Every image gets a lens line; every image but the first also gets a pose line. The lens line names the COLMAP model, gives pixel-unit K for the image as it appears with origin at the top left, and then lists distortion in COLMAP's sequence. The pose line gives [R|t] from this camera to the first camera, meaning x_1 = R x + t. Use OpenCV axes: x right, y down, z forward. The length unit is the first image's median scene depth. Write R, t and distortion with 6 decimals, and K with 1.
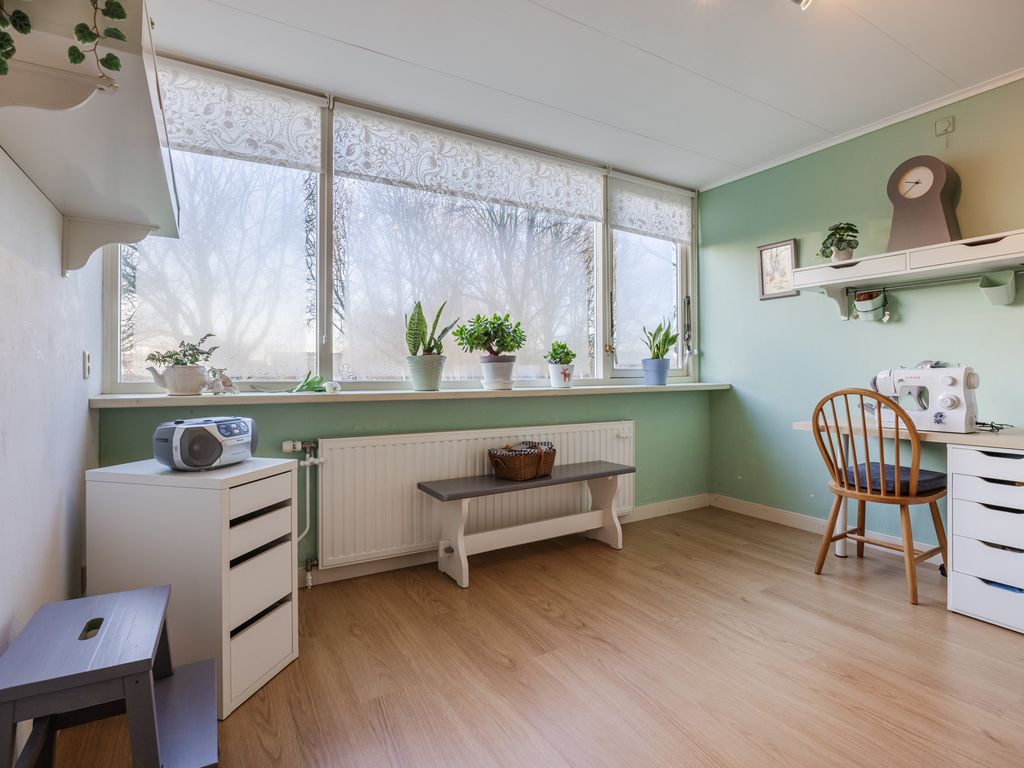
lens RADIAL K [[525.3, 0, 516.2], [0, 525.3, 368.9], [0, 0, 1]] dist [-0.001676, 0.000280]
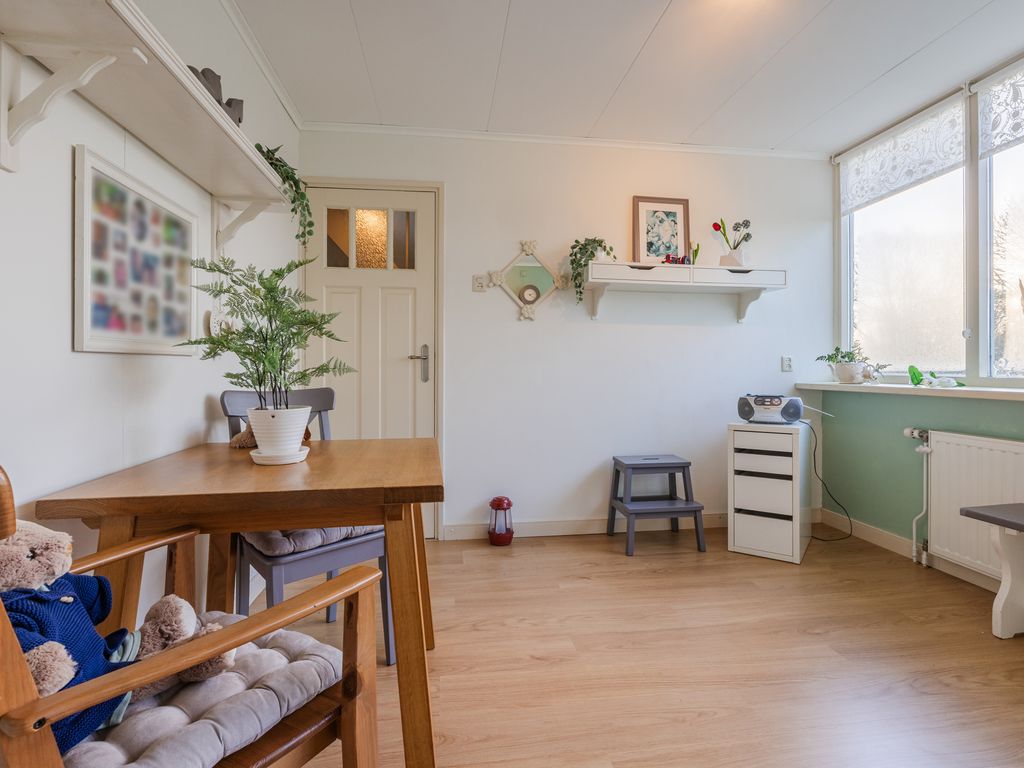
lens RADIAL K [[525.3, 0, 516.2], [0, 525.3, 368.9], [0, 0, 1]] dist [-0.001676, 0.000280]
pose [[-0.388427, 0.000526, -0.921479, 0.946050], [0.008133, 0.999963, -0.002857, 0.005852], [0.921444, -0.008604, -0.388417, 0.656261]]
